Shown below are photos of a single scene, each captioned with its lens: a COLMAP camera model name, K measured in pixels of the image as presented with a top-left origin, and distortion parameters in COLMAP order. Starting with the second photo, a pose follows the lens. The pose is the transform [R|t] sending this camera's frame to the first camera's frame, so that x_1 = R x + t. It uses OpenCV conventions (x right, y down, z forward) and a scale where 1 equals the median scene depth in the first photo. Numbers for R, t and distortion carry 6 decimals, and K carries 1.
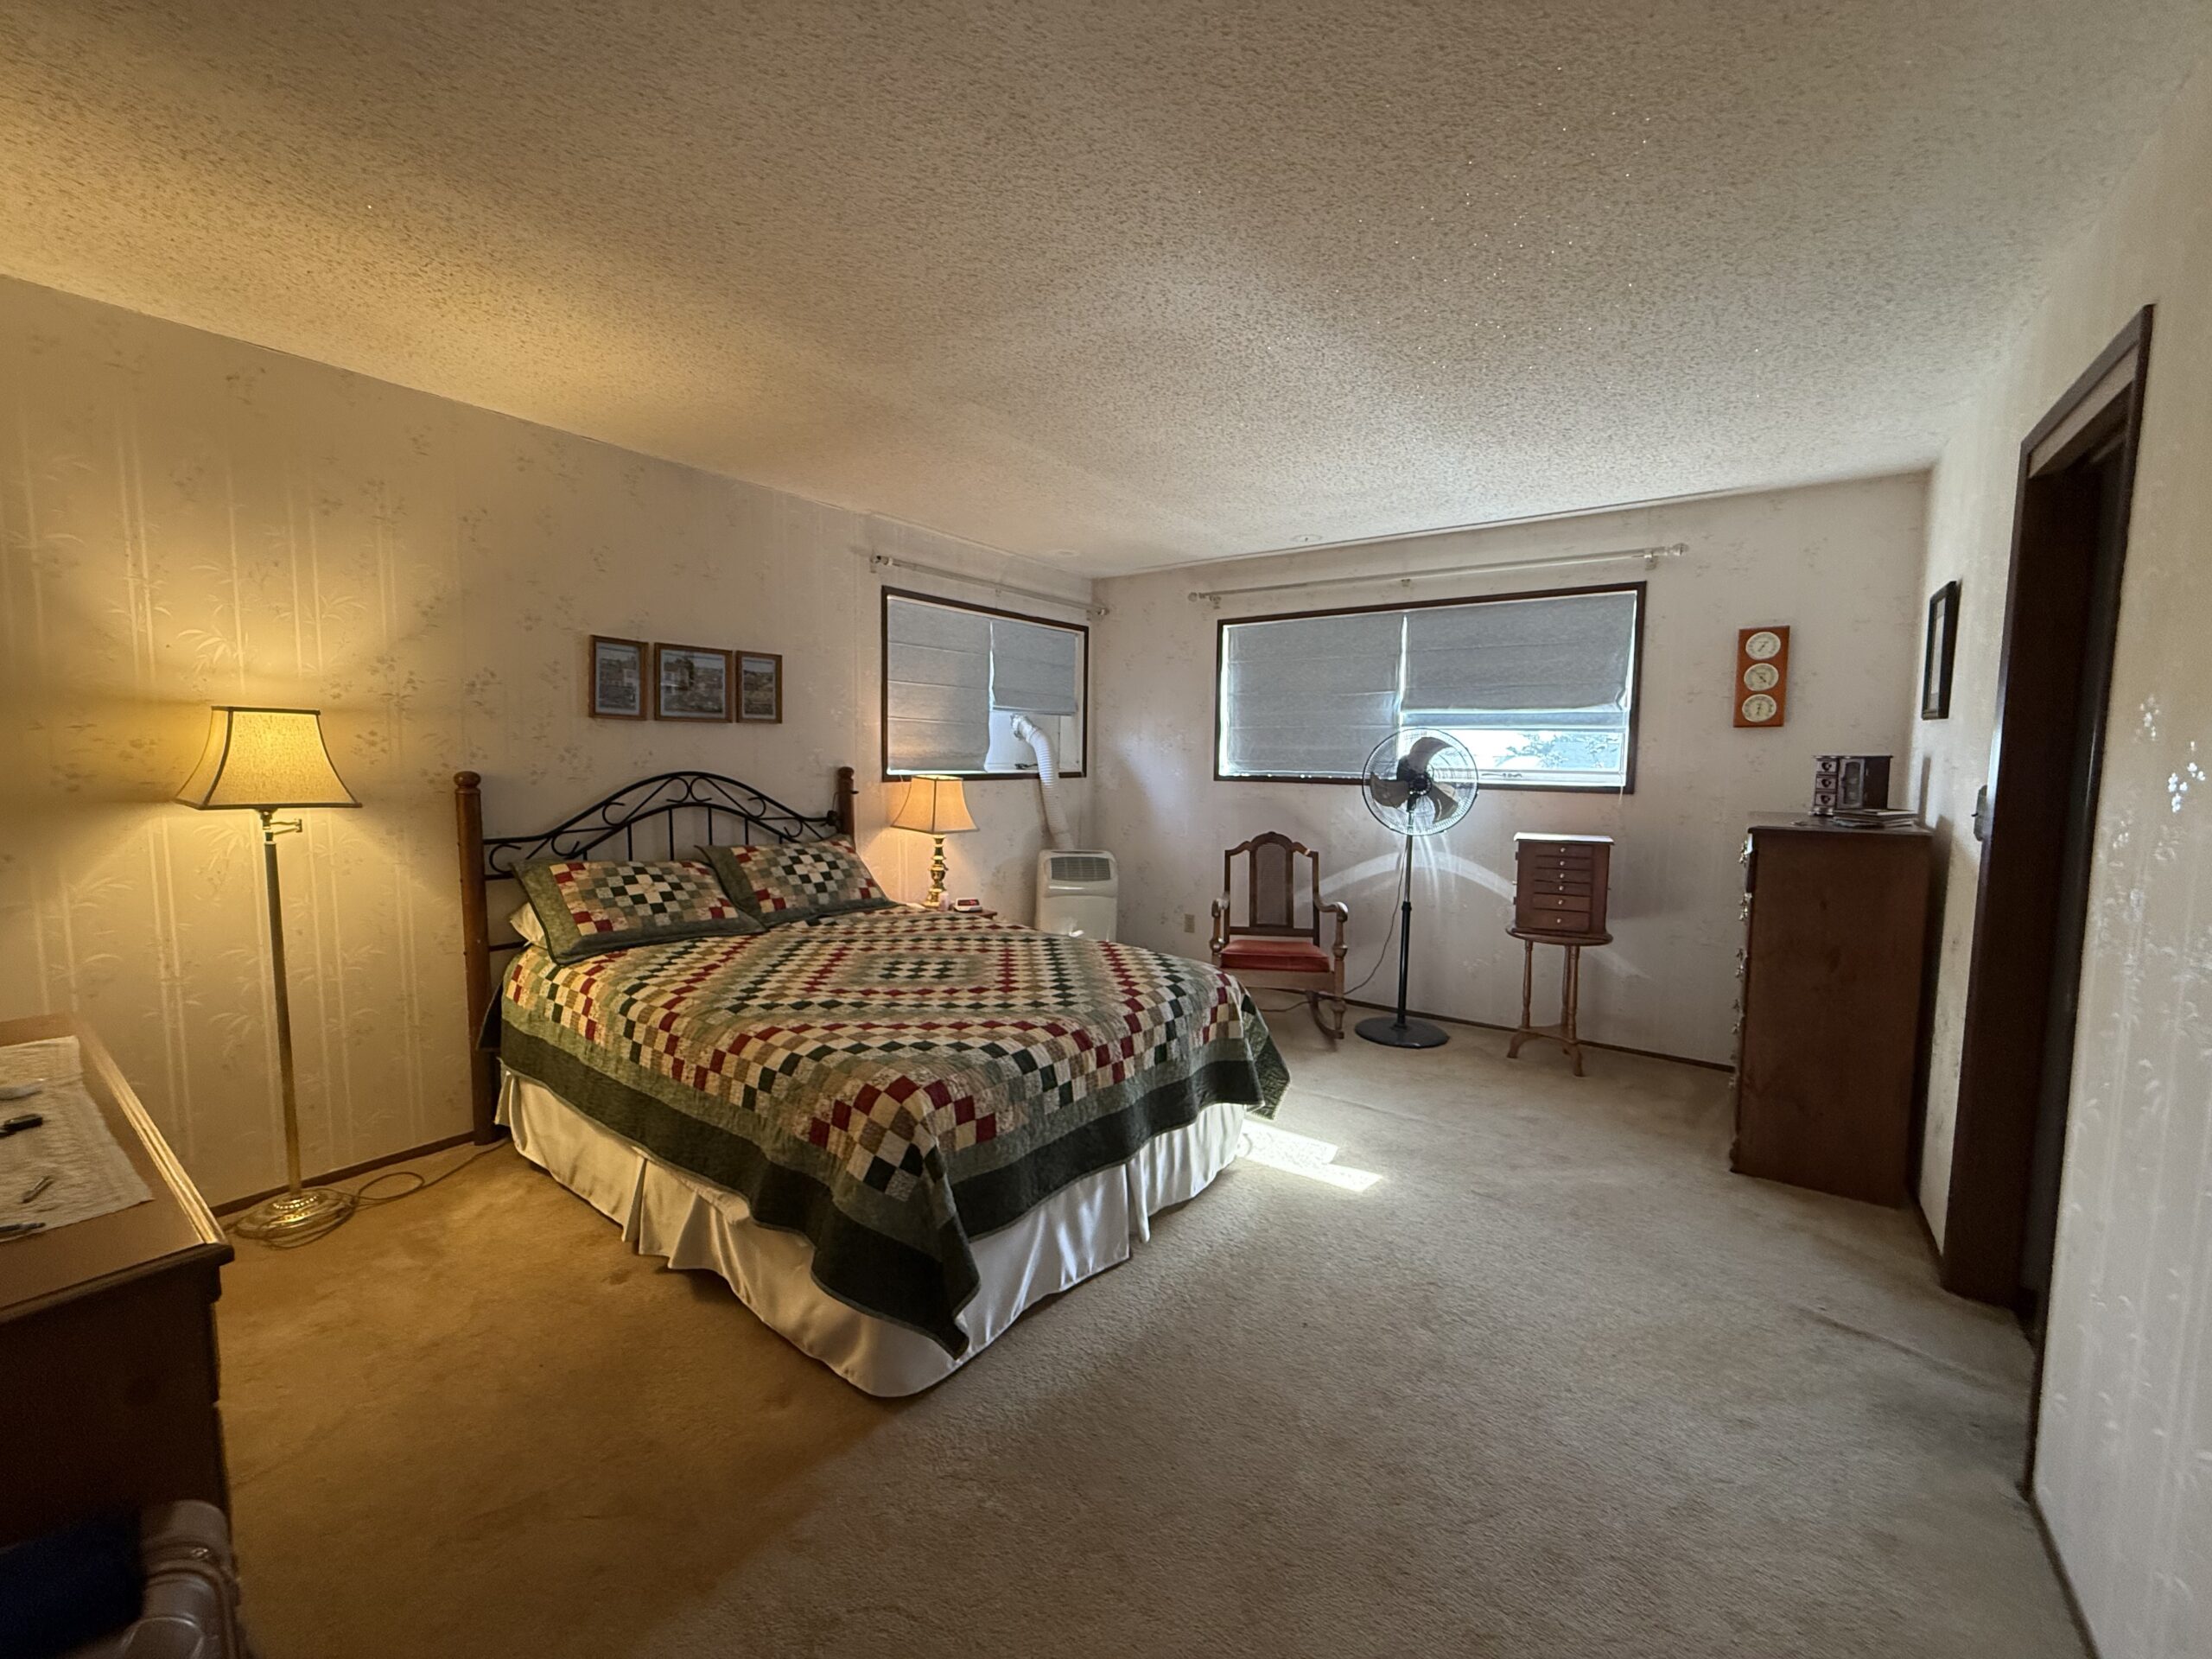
lens RADIAL K [[882.4, 0, 1099.3], [0, 882.4, 829.6], [0, 0, 1]] dist [0.002666, 0.000002]
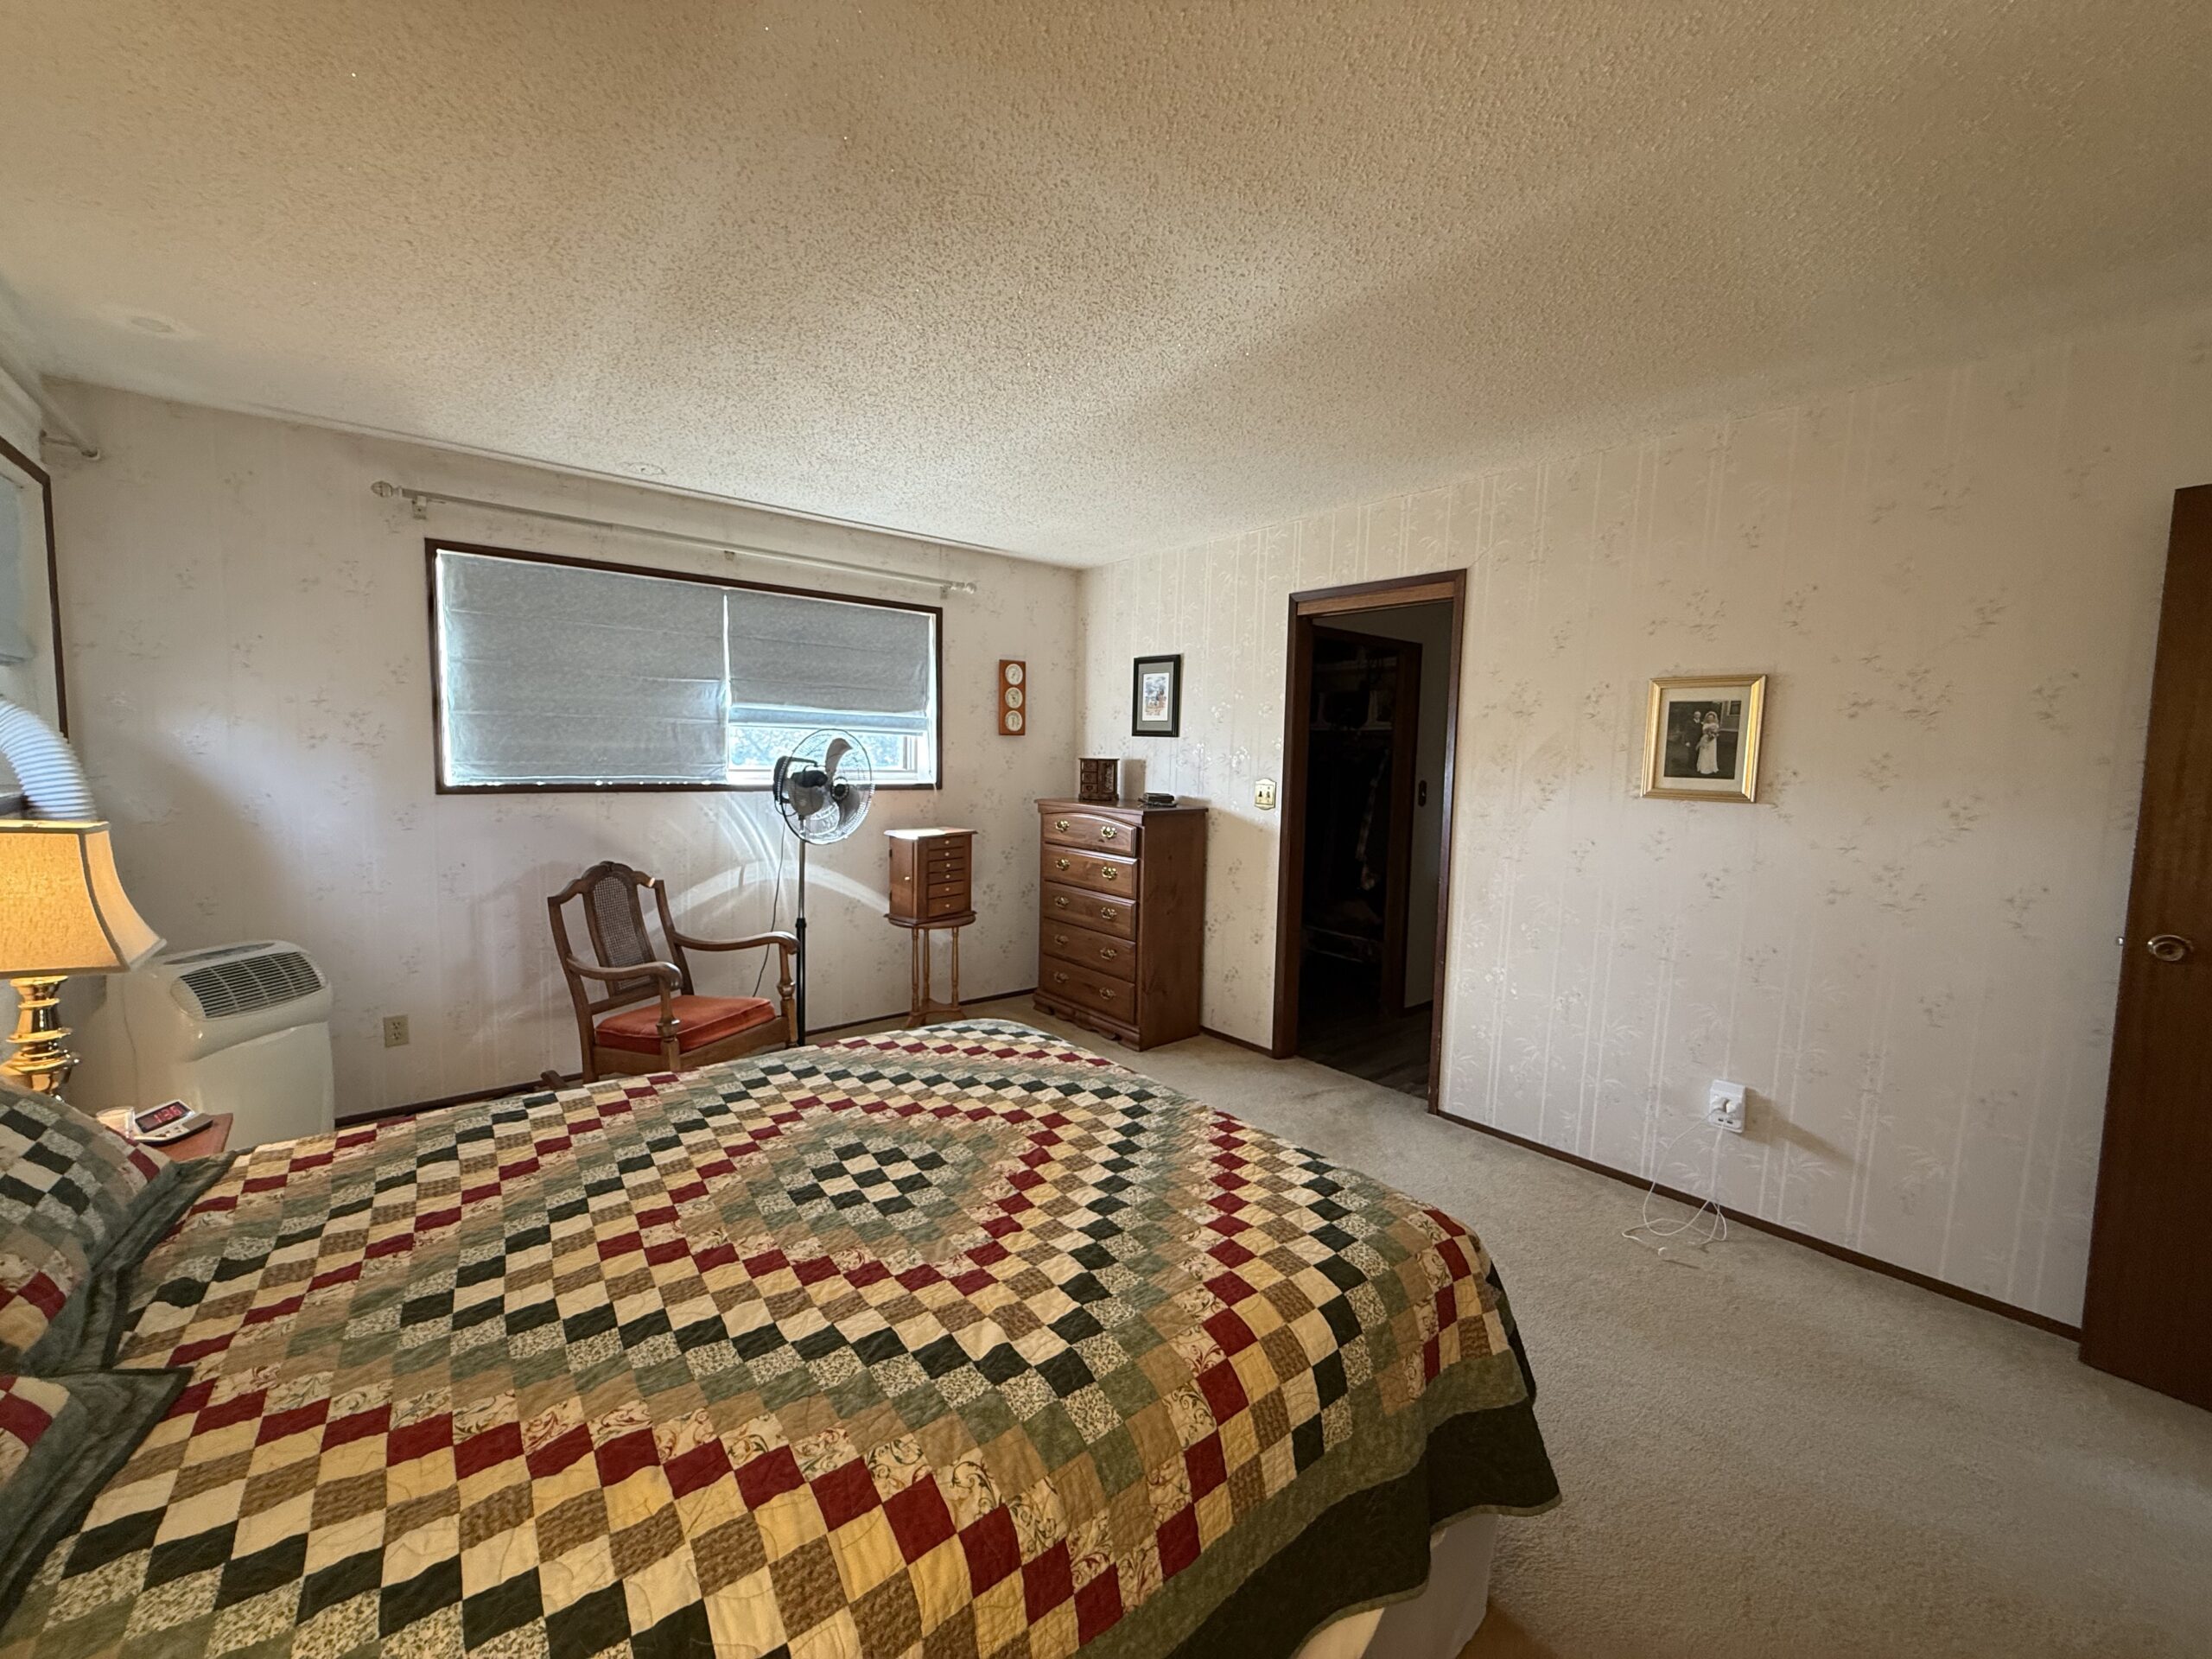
lens RADIAL K [[882.4, 0, 1099.6], [0, 882.4, 825.8], [0, 0, 1]] dist [0.002666, 0.000002]
pose [[0.252396, -0.083915, 0.963978, -0.443151], [0.068498, 0.995283, 0.068705, -0.054648], [-0.965196, 0.048689, 0.256954, 0.470674]]
